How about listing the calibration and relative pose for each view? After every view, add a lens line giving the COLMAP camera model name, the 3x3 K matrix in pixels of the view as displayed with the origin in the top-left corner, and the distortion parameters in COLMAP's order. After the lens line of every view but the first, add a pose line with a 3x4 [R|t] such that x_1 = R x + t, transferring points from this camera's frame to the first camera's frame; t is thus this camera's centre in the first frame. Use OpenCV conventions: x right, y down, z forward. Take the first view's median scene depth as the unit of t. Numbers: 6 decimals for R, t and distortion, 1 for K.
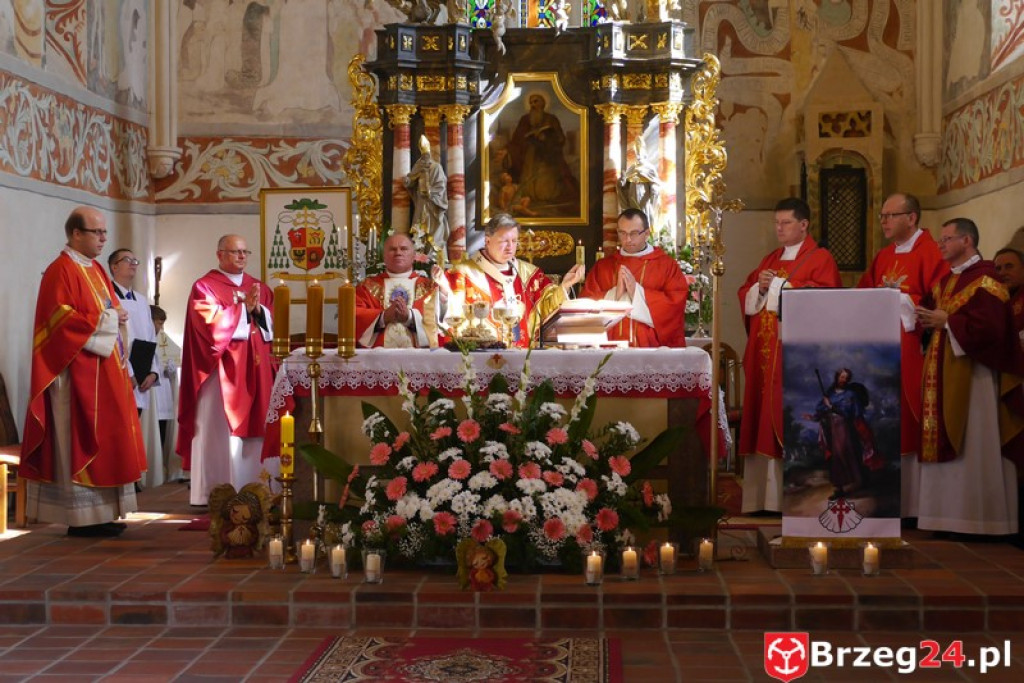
lens RADIAL K [[1640.5, 0, 512.0], [0, 1640.5, 341.5], [0, 0, 1]] dist [0.024973, -0.099702]
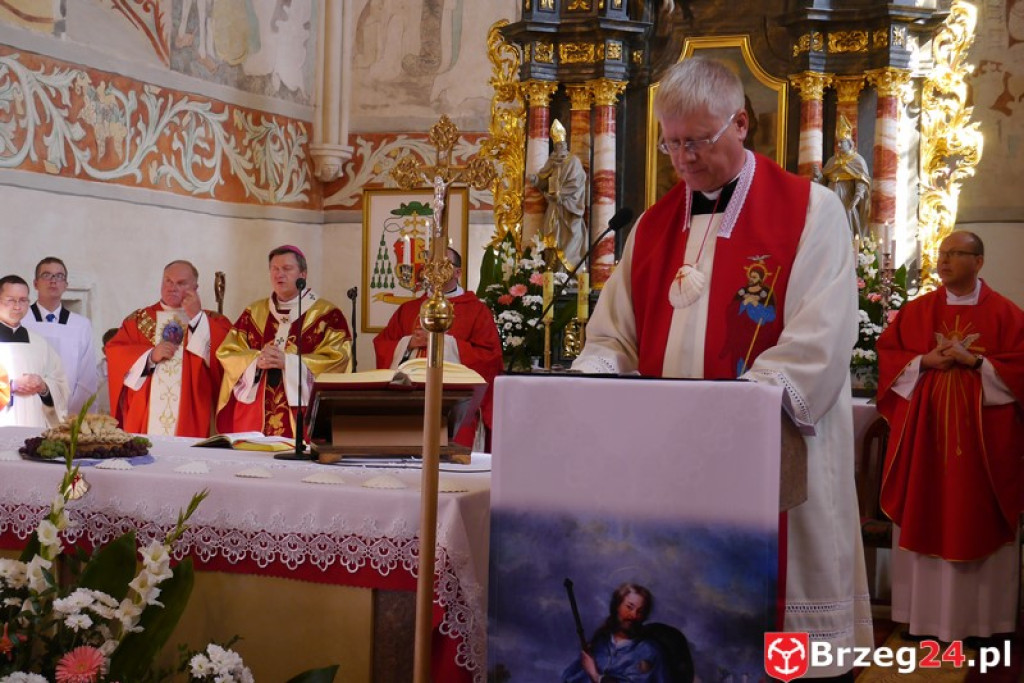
lens RADIAL K [[1480.7, 0, 512.0], [0, 1480.7, 341.5], [0, 0, 1]] dist [0.017764, -0.072075]
pose [[0.949716, 0.033369, -0.311329, 0.142691], [-0.035626, 0.999364, -0.001565, -0.019930], [0.311079, 0.012578, 0.950301, 0.332966]]
